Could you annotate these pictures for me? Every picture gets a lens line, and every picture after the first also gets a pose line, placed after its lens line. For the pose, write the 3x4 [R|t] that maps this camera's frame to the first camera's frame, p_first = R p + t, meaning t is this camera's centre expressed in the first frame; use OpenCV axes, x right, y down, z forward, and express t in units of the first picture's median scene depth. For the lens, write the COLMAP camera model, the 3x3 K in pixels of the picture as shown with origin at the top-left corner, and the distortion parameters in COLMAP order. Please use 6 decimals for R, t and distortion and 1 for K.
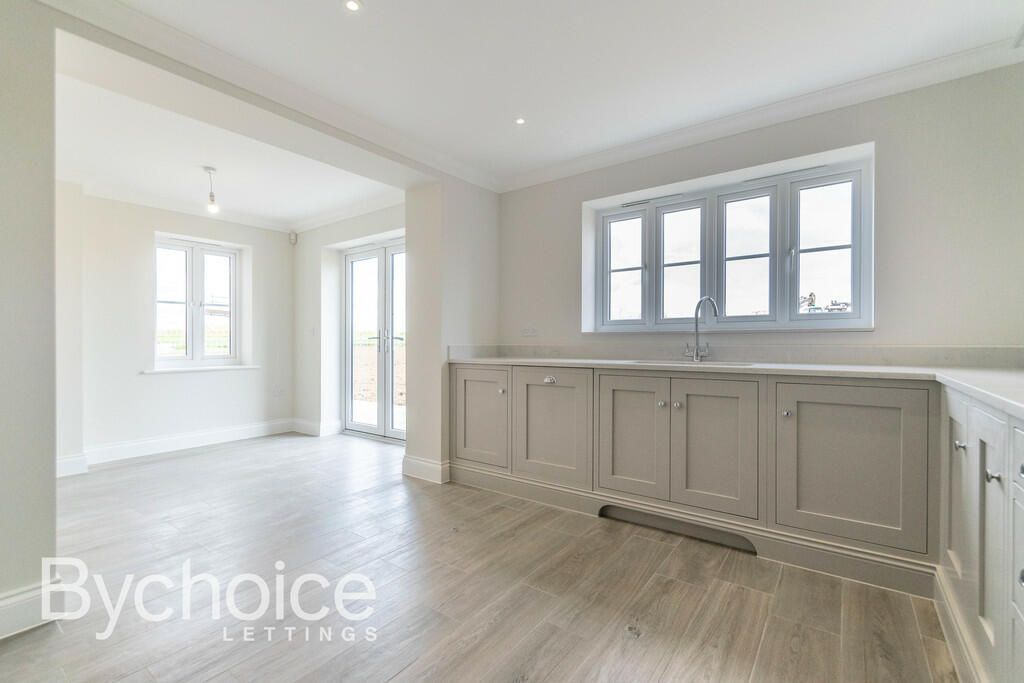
lens RADIAL K [[449.9, 0, 506.8], [0, 449.9, 352.5], [0, 0, 1]] dist [0.000983, -0.001575]
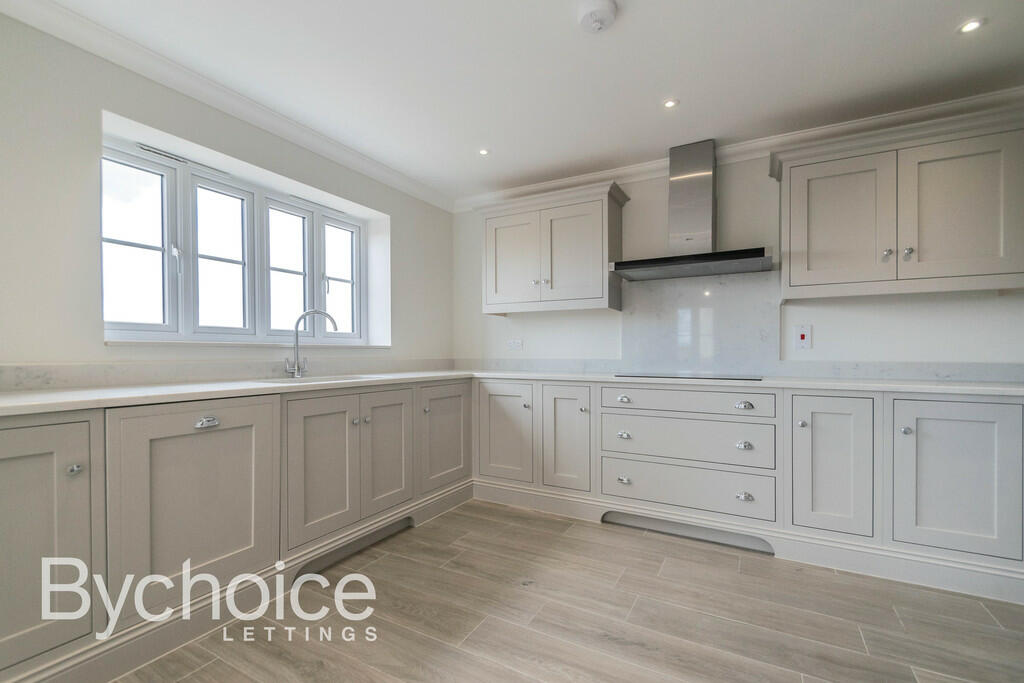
lens RADIAL K [[449.9, 0, 506.8], [0, 449.9, 352.5], [0, 0, 1]] dist [0.000983, -0.001575]
pose [[-0.128809, 0.001504, 0.991668, -0.565579], [0.020854, 0.999782, 0.001192, -0.024210], [-0.991450, 0.020833, -0.128813, 0.698235]]
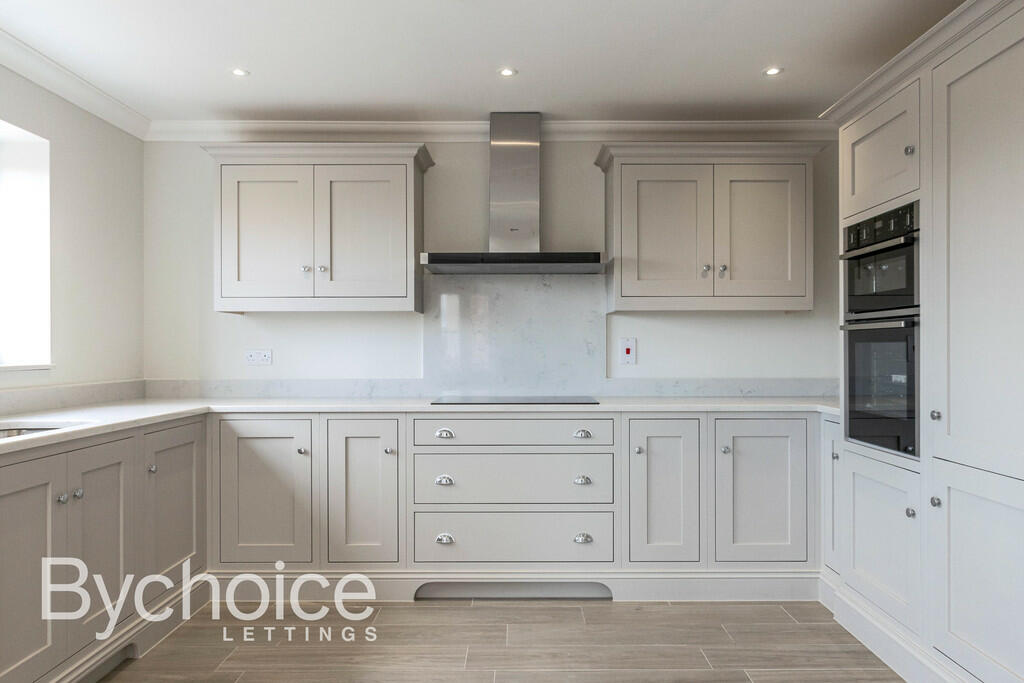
lens RADIAL K [[742.4, 0, 512.0], [0, 742.4, 341.5], [0, 0, 1]] dist [-0.004149, 0.000833]
pose [[-0.602794, 0.008820, 0.797848, -0.683141], [0.020649, 0.999776, 0.004548, -0.072534], [-0.797630, 0.019216, -0.602841, 0.969533]]
